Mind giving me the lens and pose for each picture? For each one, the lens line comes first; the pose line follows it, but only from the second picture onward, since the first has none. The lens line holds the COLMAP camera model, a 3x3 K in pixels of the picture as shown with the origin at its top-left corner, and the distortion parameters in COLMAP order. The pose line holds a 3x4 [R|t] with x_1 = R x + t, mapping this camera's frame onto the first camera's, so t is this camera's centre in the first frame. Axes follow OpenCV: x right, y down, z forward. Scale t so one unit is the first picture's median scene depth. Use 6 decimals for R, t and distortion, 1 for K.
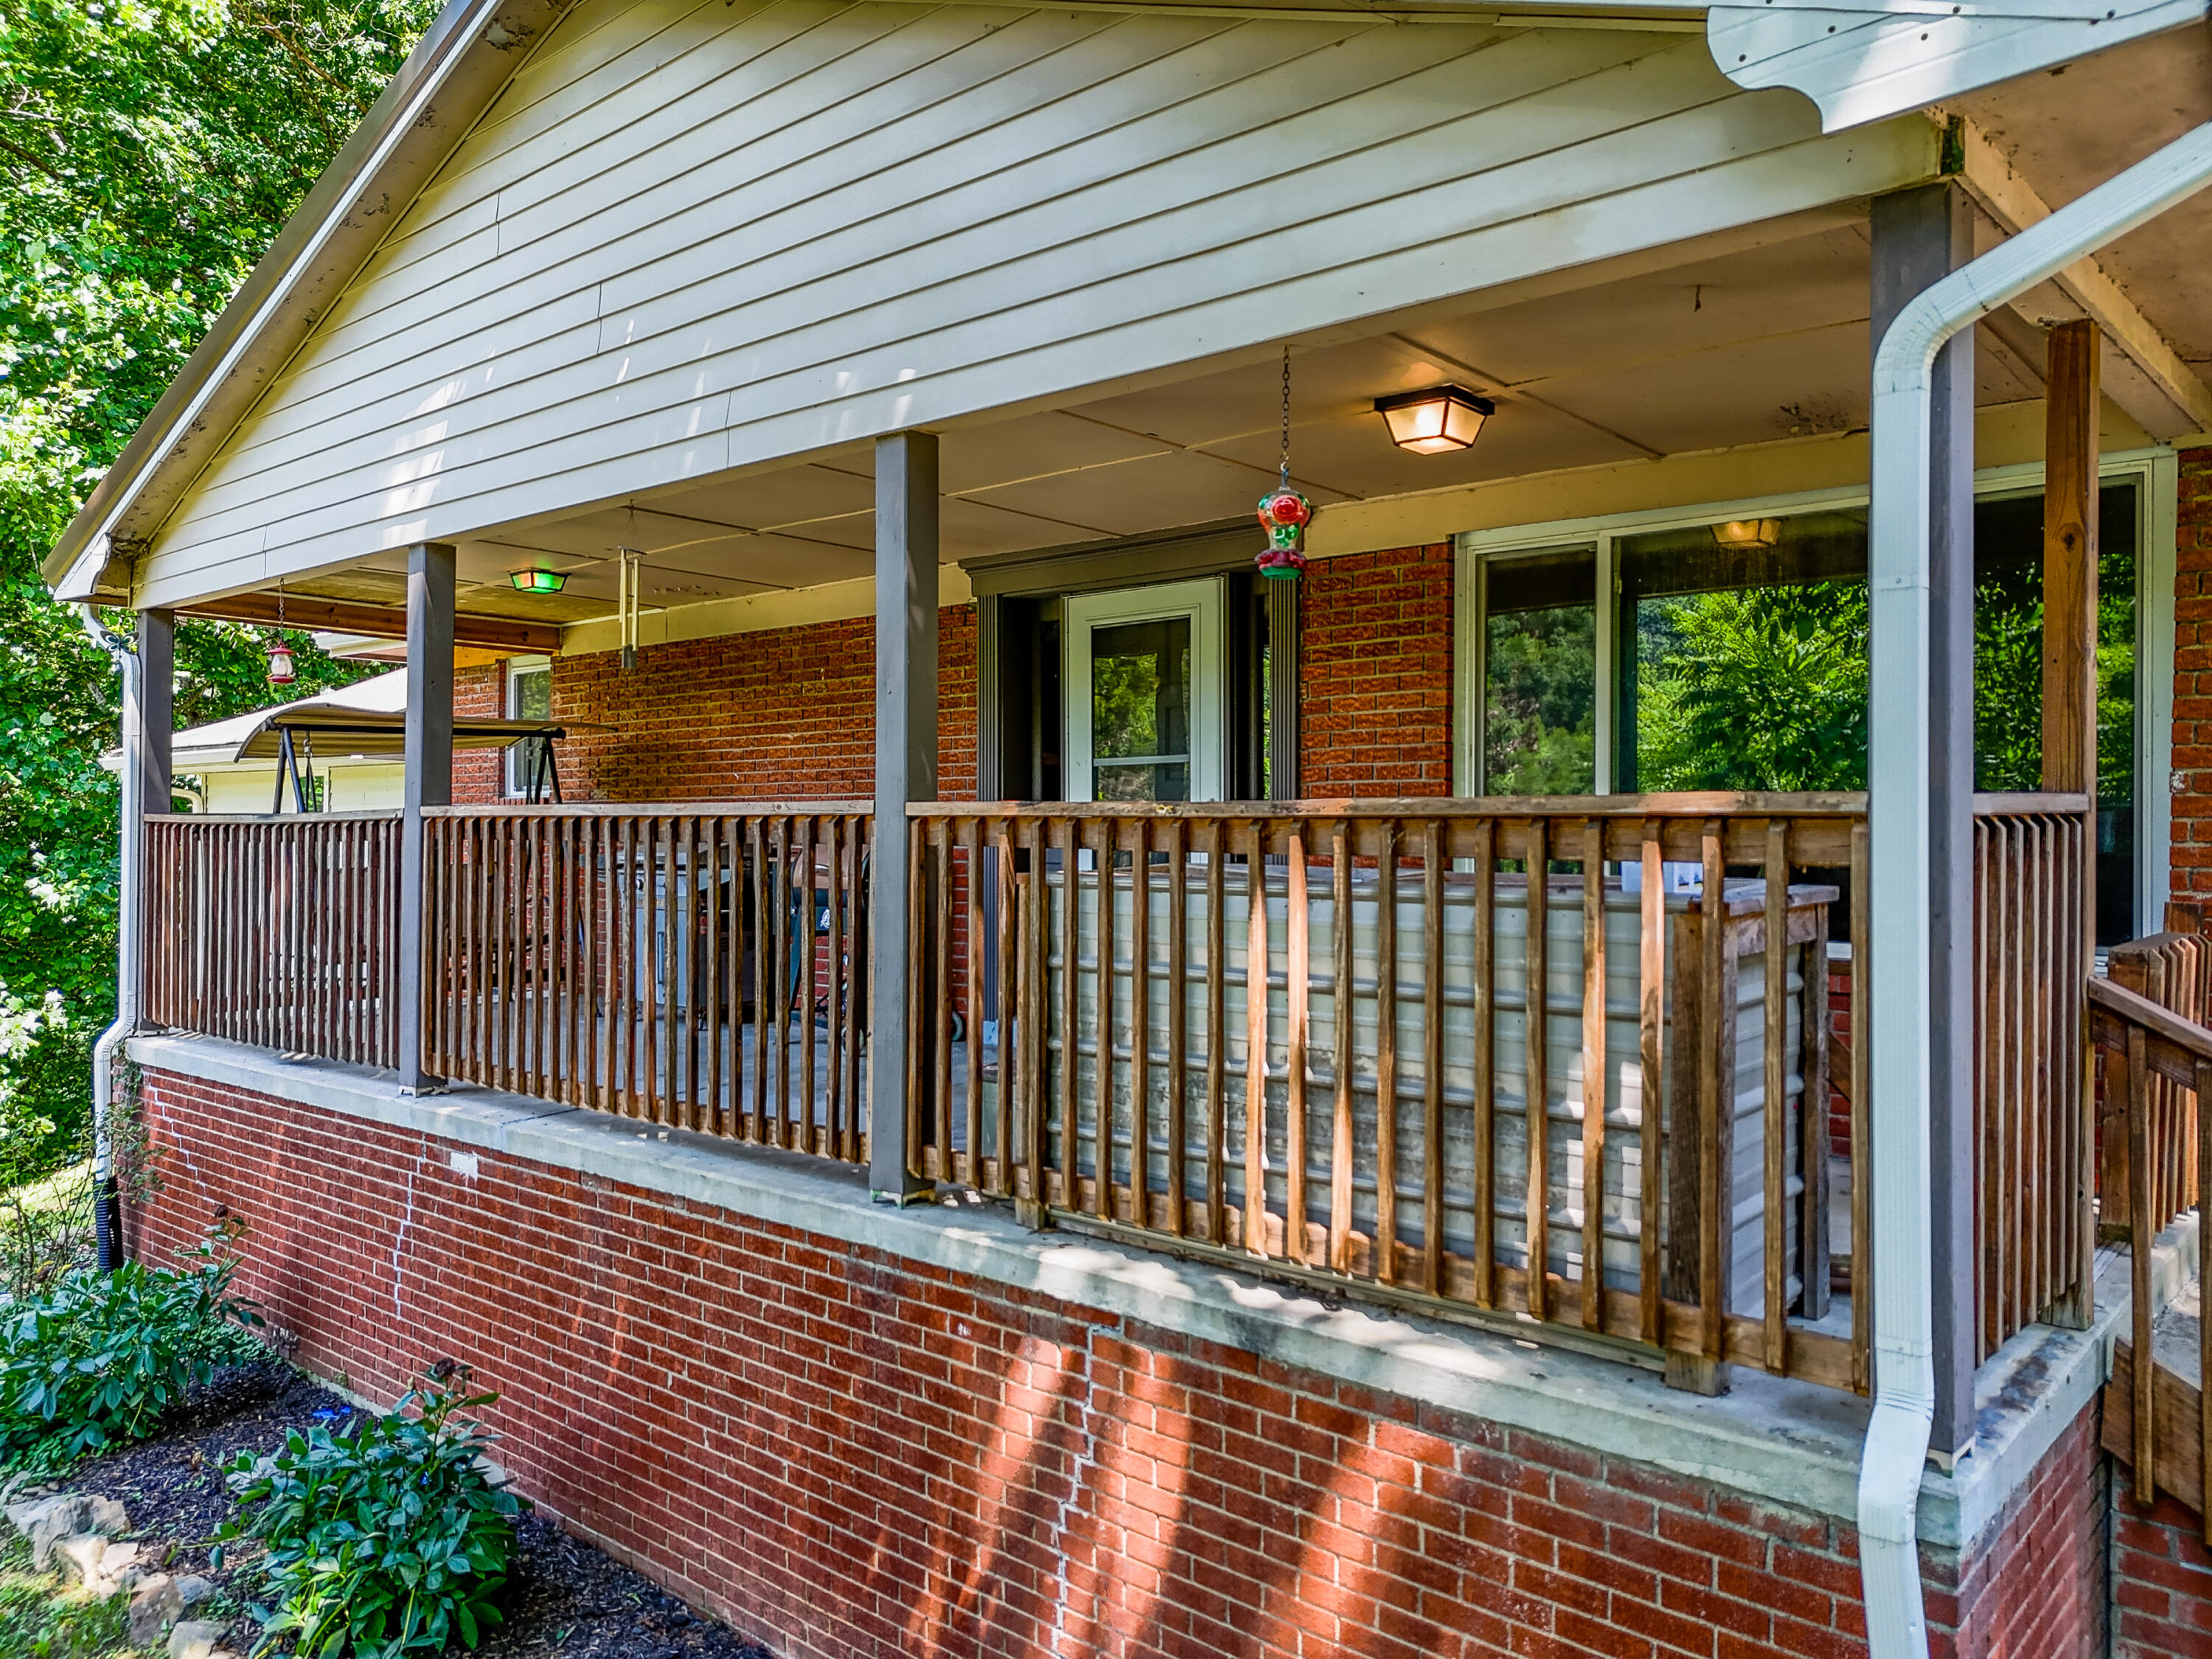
lens RADIAL K [[1635.1, 0, 1106.5], [0, 1635.1, 823.8], [0, 0, 1]] dist [0.043822, -0.042196]
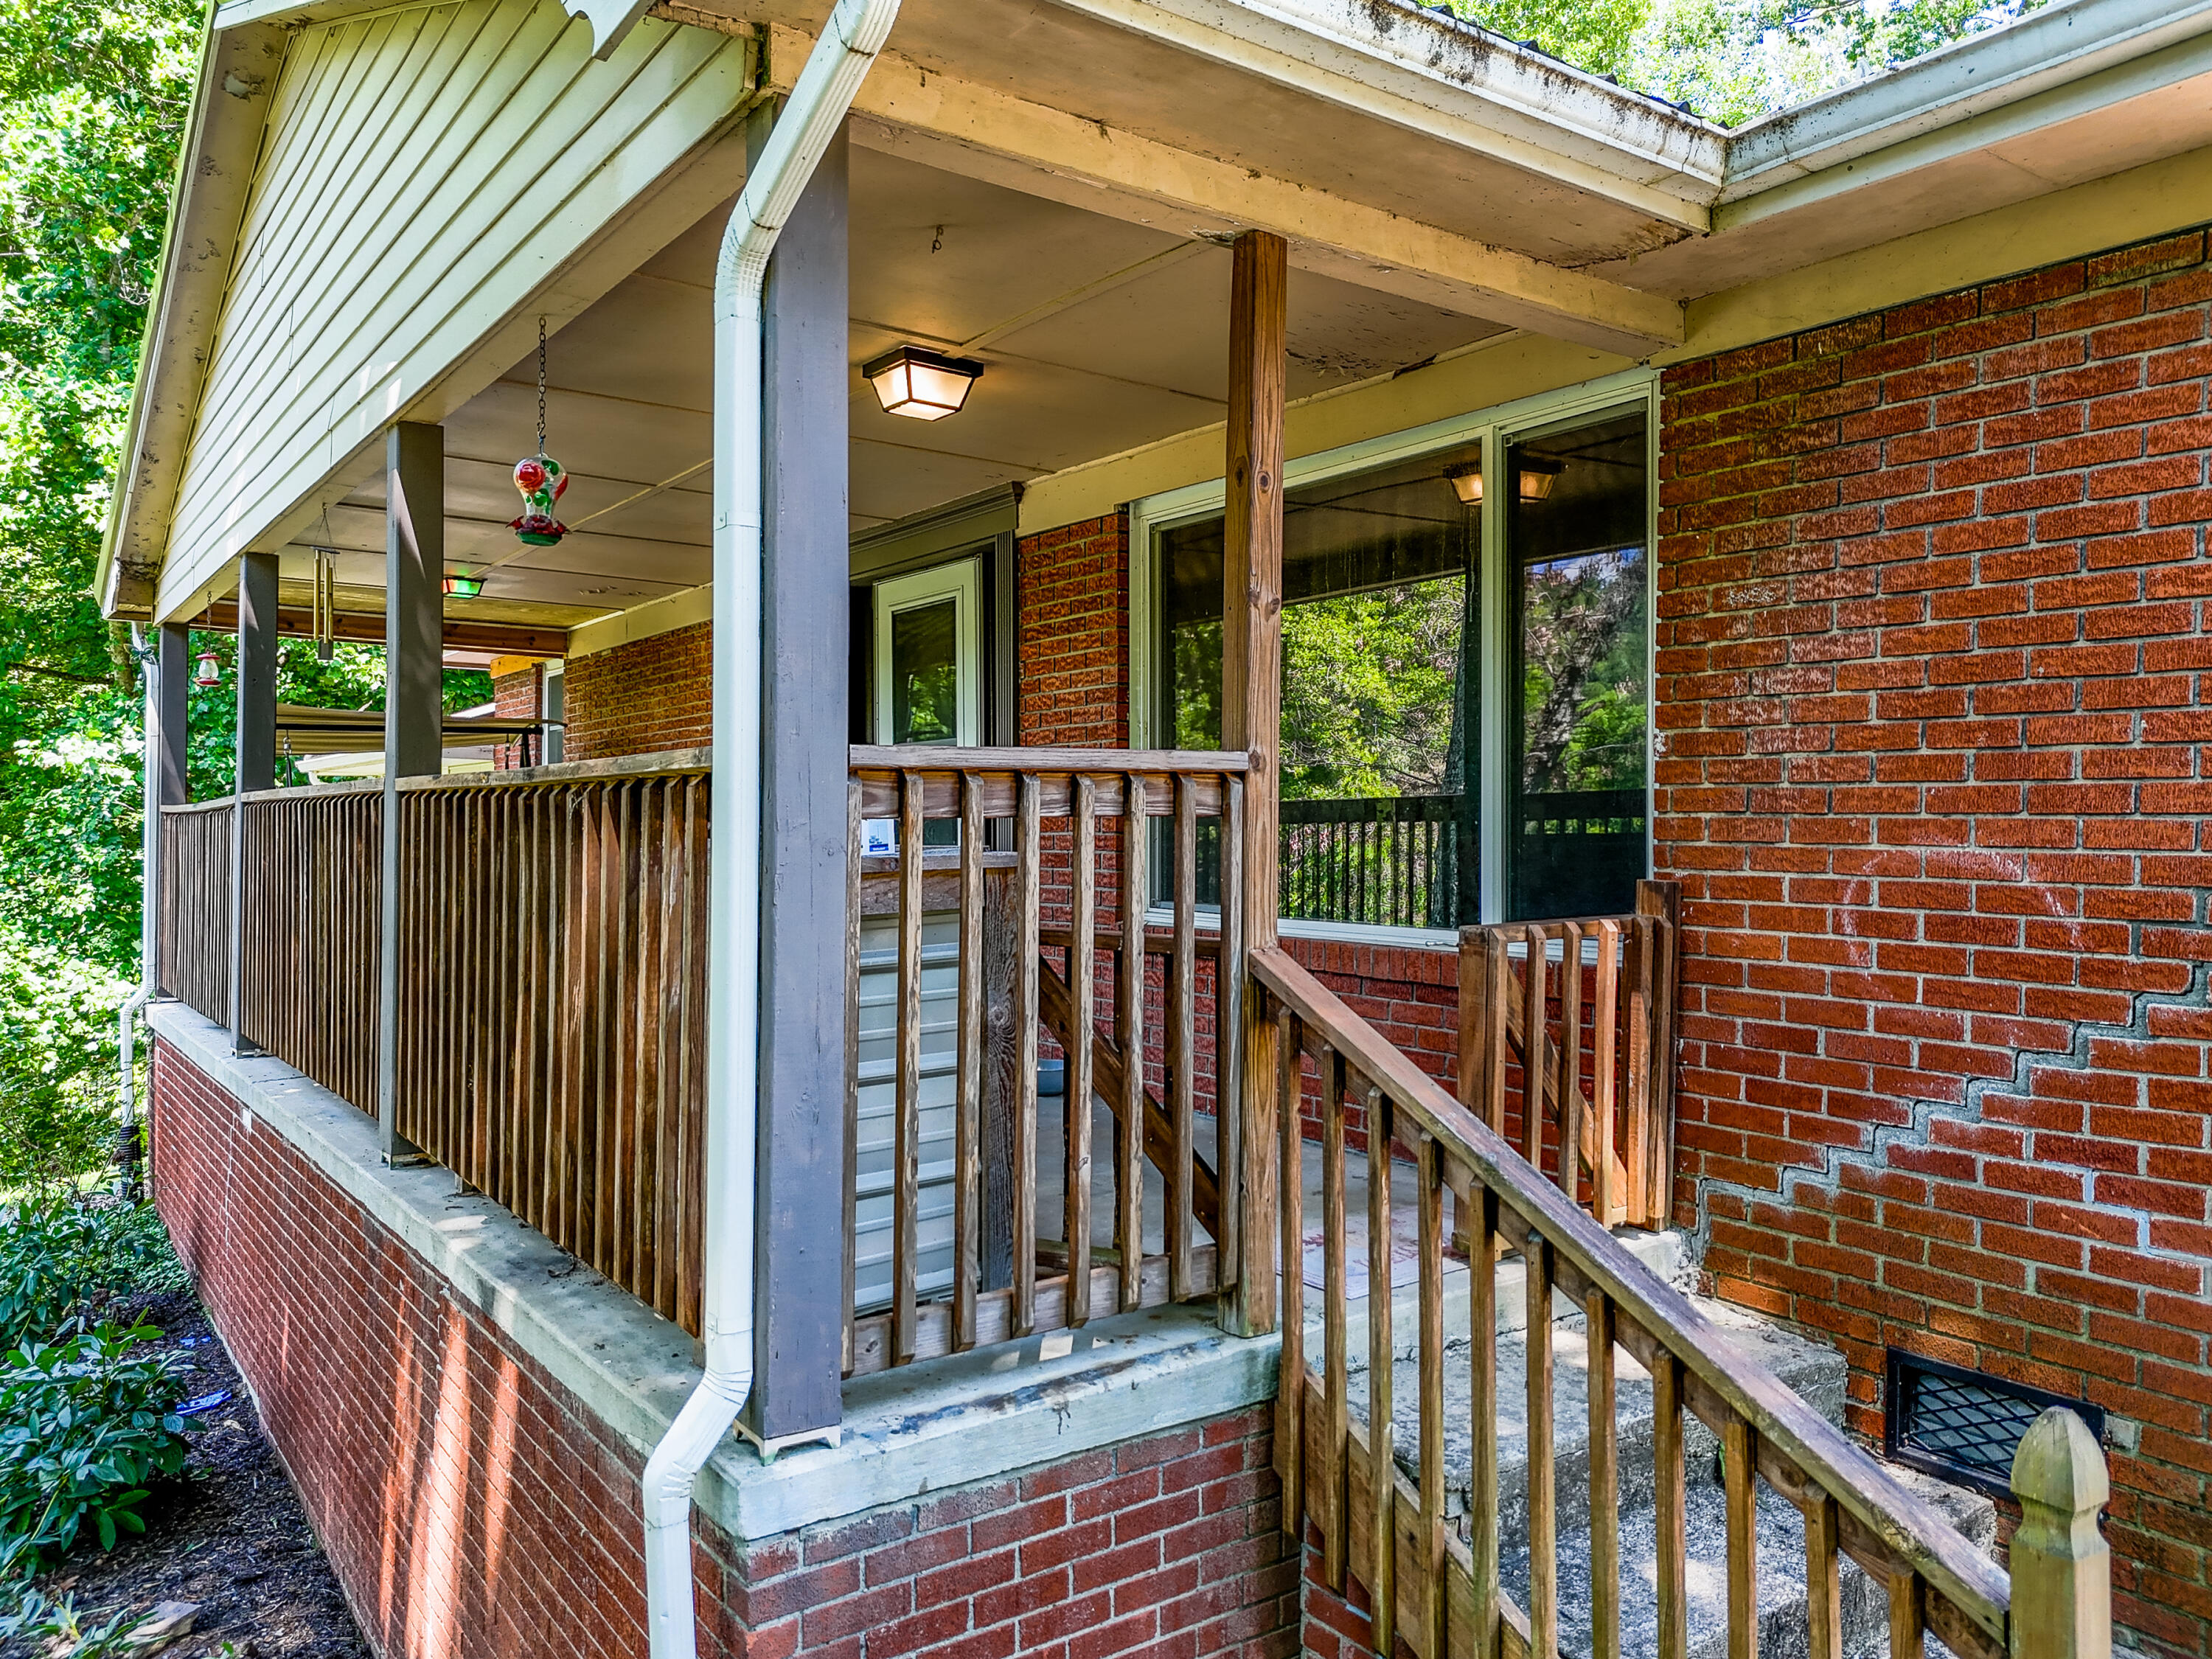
lens RADIAL K [[1635.1, 0, 1108.3], [0, 1635.1, 826.8], [0, 0, 1]] dist [0.043822, -0.042196]
pose [[0.975937, -0.001185, -0.218049, 0.386380], [0.001109, 0.999999, -0.000473, 0.013192], [0.218049, 0.000219, 0.975938, 0.053087]]
